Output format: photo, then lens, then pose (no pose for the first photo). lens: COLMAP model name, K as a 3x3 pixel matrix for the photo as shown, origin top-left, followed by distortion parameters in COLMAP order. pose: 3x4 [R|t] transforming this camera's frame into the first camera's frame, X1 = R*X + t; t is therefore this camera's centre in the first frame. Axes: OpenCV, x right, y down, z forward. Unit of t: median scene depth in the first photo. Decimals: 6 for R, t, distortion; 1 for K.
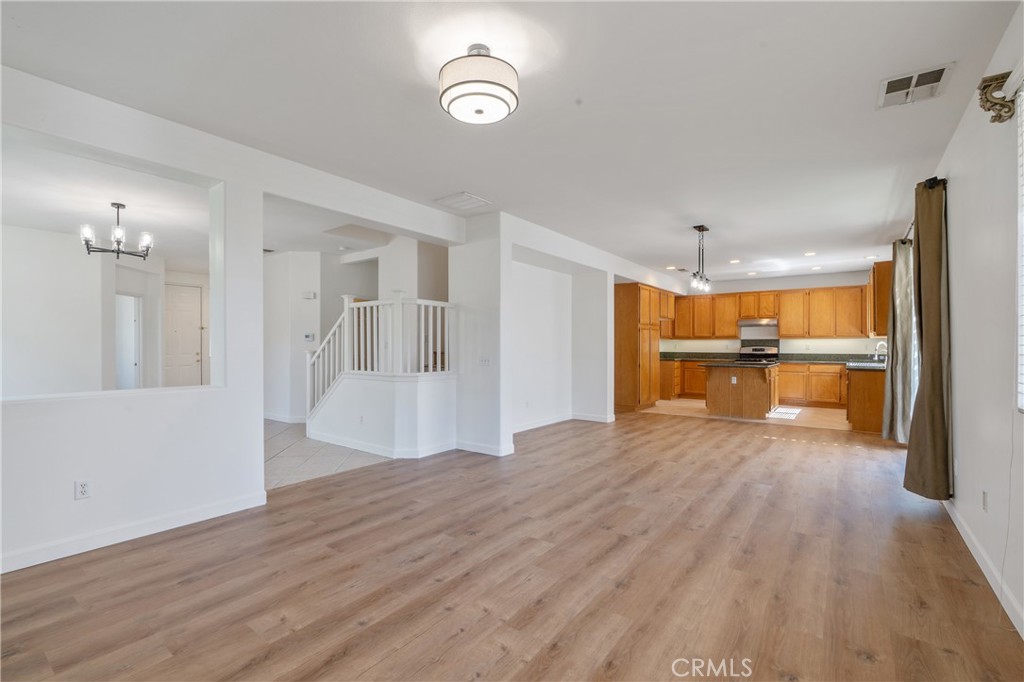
lens RADIAL K [[462.2, 0, 514.7], [0, 462.2, 346.1], [0, 0, 1]] dist [-0.005081, 0.002585]
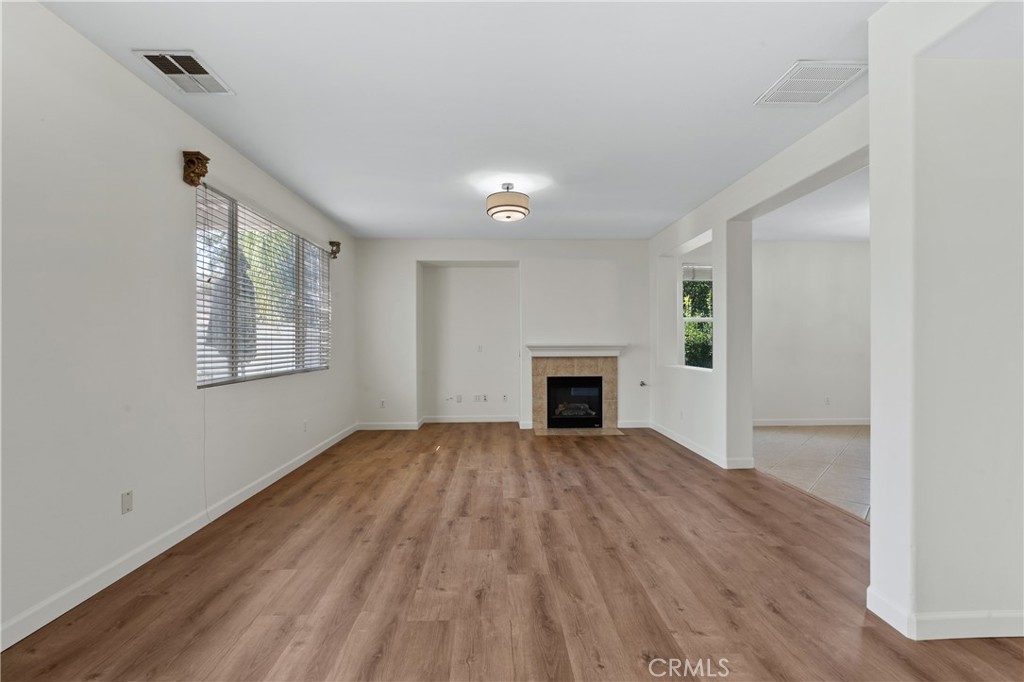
lens RADIAL K [[462.2, 0, 511.2], [0, 462.2, 343.3], [0, 0, 1]] dist [-0.005081, 0.002585]
pose [[-0.789667, 0.000347, -0.613536, 0.782660], [0.002646, 0.999992, -0.002840, -0.000396], [0.613530, -0.003866, -0.789662, 1.837690]]
